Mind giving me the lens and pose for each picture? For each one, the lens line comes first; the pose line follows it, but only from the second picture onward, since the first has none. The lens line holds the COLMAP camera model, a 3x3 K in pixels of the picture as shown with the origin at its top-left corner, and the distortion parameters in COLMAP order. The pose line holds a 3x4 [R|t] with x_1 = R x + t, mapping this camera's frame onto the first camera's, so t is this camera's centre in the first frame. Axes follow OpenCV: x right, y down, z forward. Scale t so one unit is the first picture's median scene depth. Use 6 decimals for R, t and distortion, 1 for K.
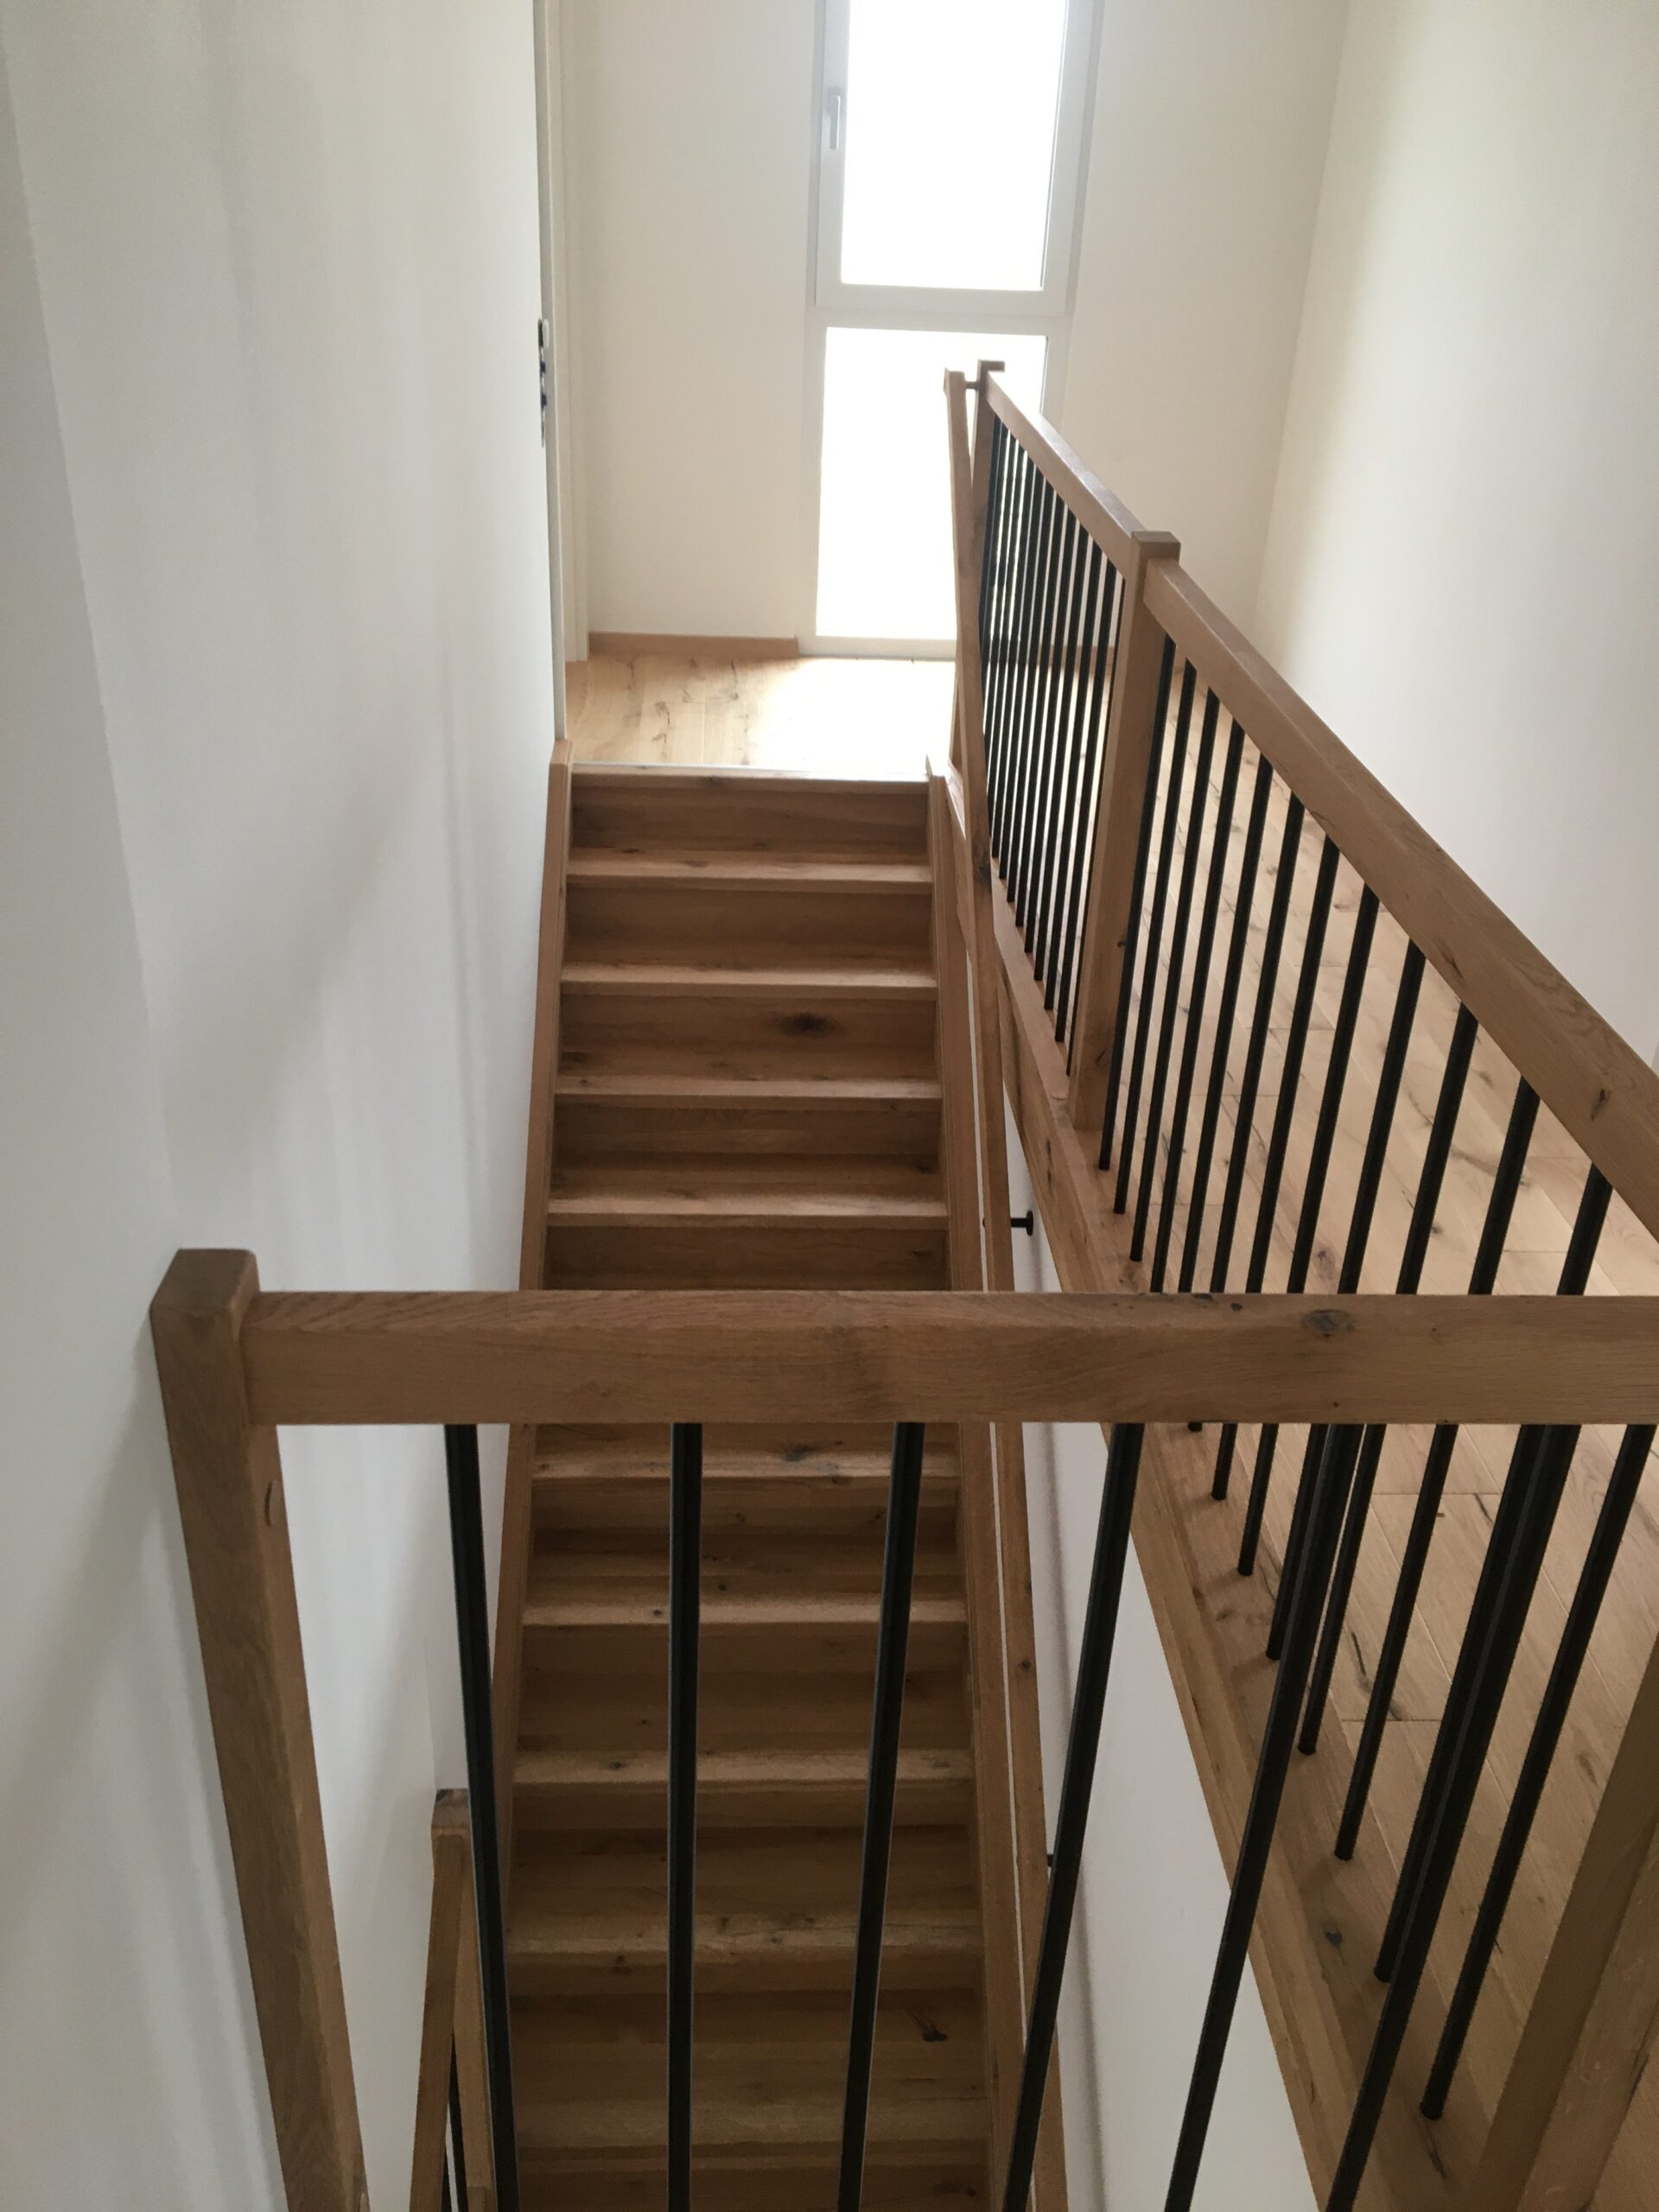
lens RADIAL K [[1856.2, 0, 829.5], [0, 1856.2, 1106.0], [0, 0, 1]] dist [0.110336, -0.179062]
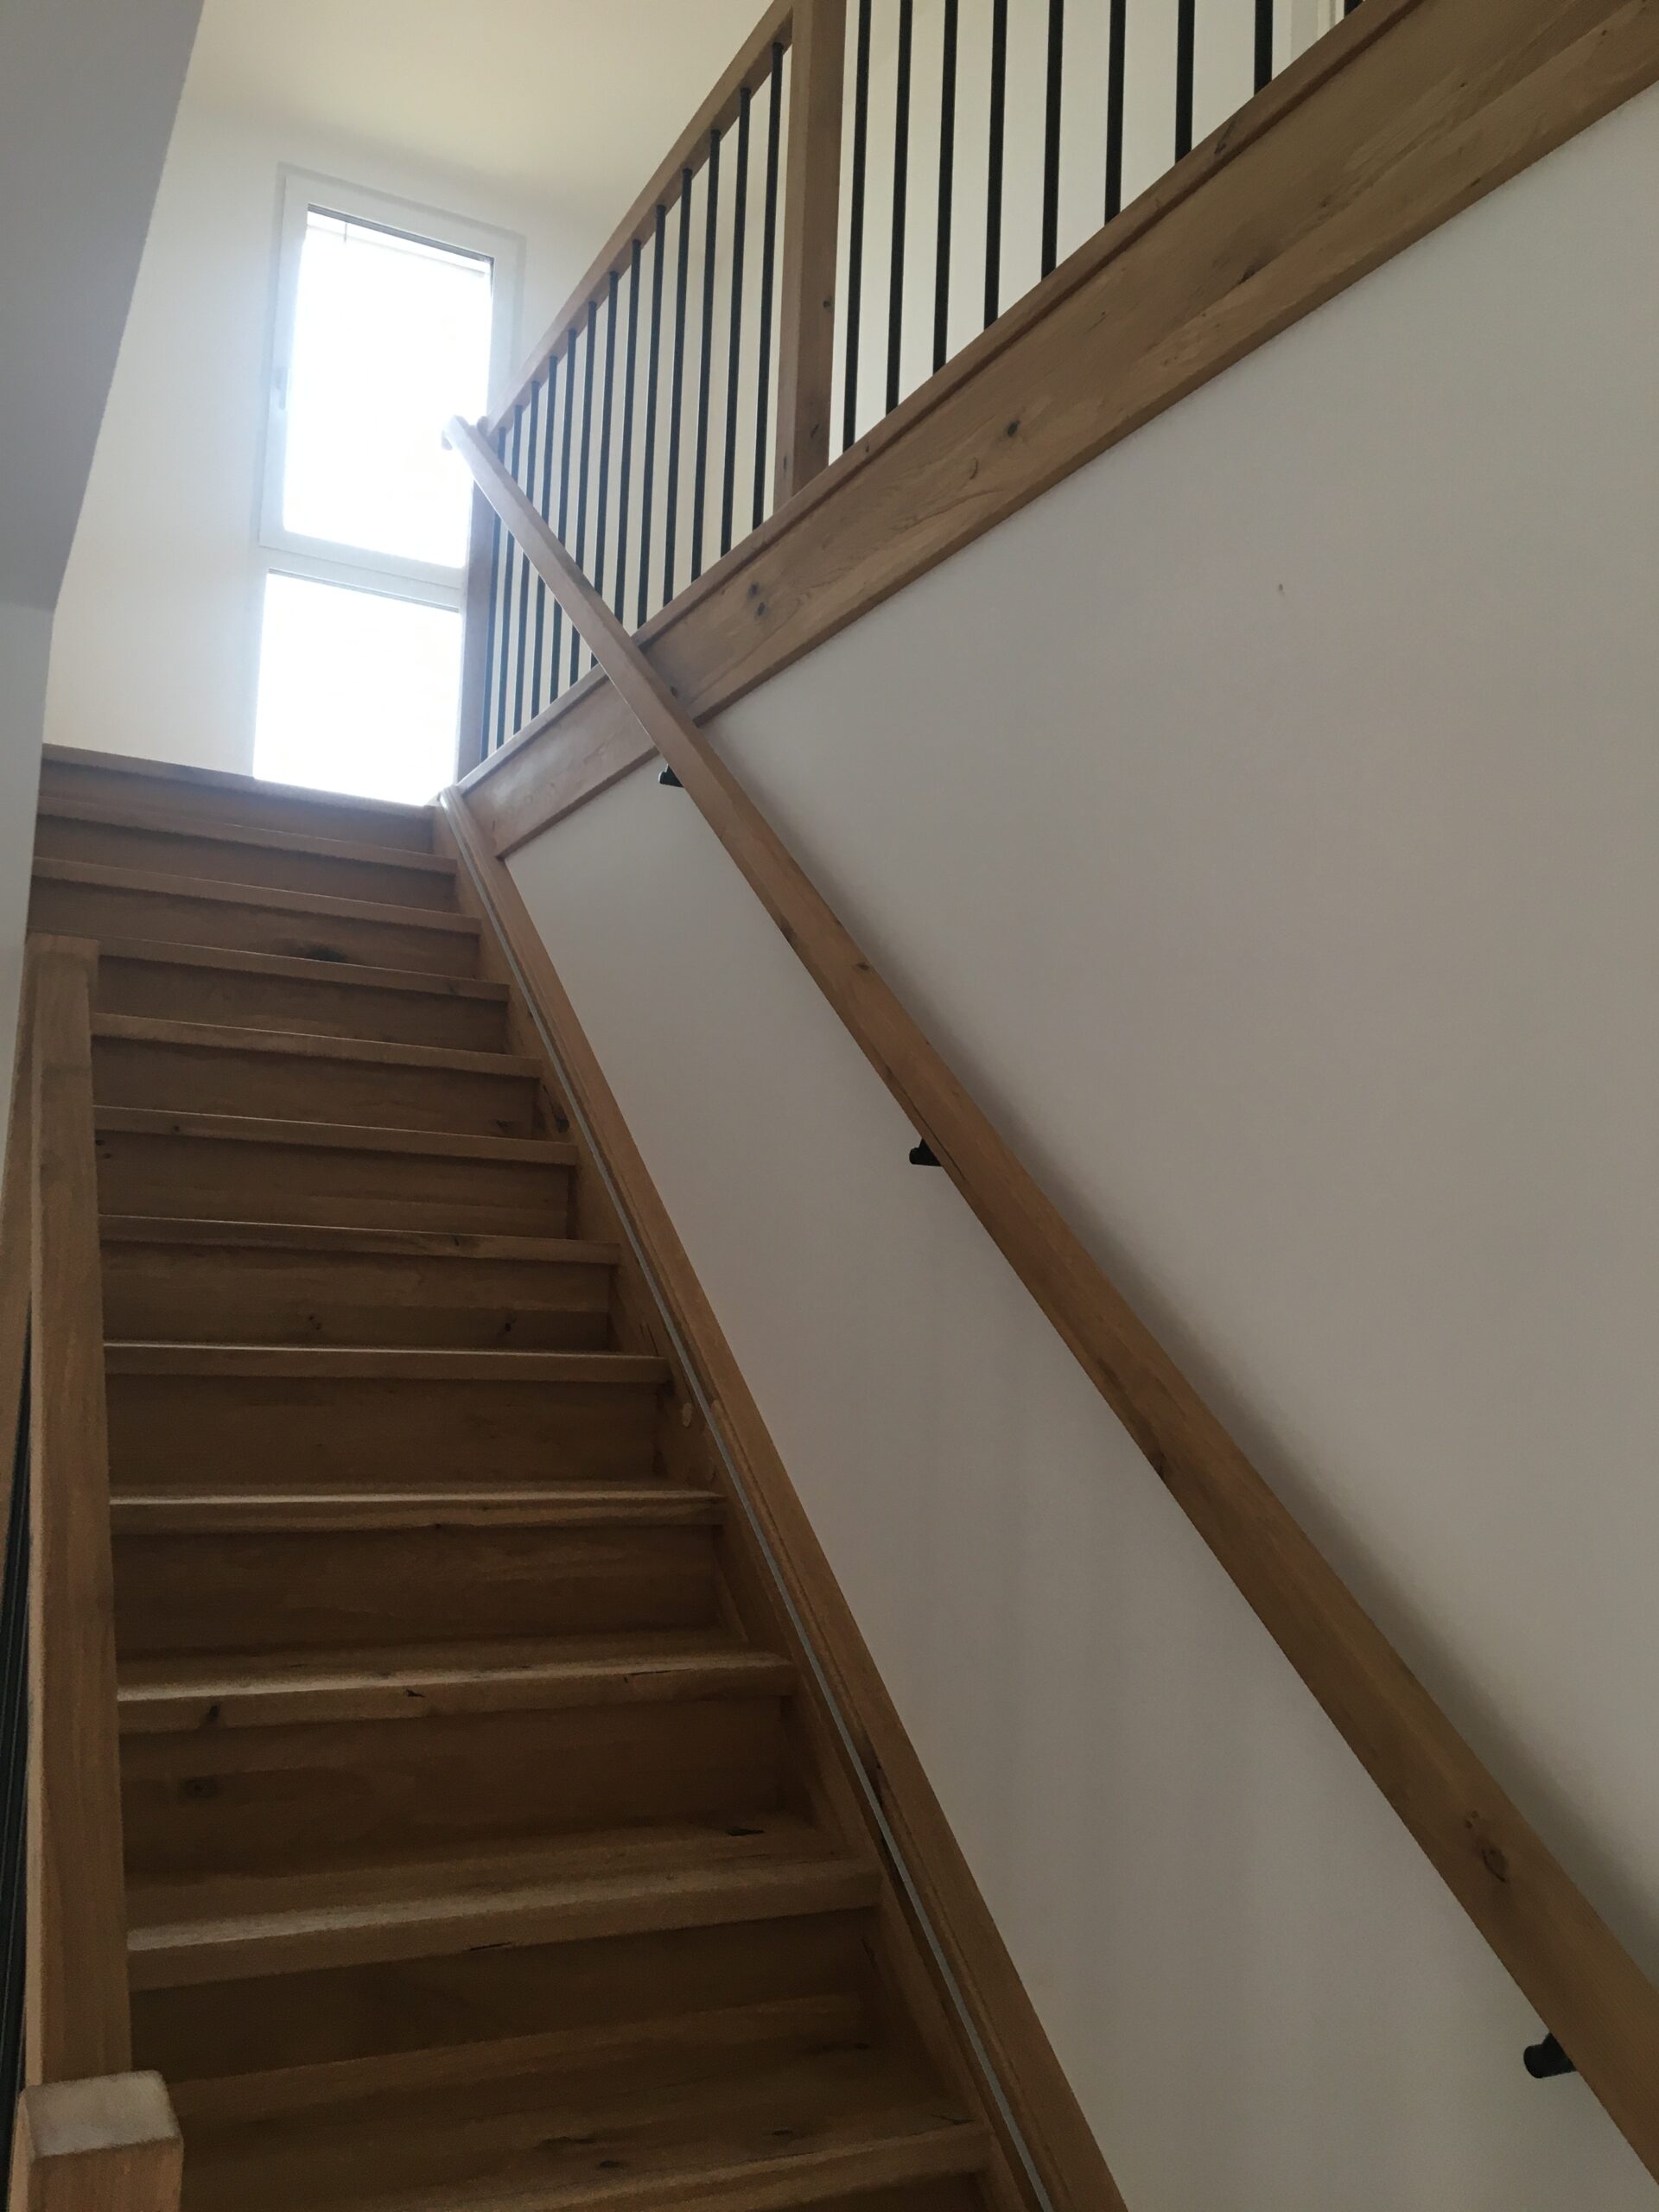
lens RADIAL K [[1856.2, 0, 829.5], [0, 1856.2, 1106.0], [0, 0, 1]] dist [0.110336, -0.179062]
pose [[0.916057, 0.042336, 0.398808, -0.167578], [0.187258, 0.834207, -0.518685, 0.602550], [-0.354647, 0.549824, 0.756253, 0.390102]]
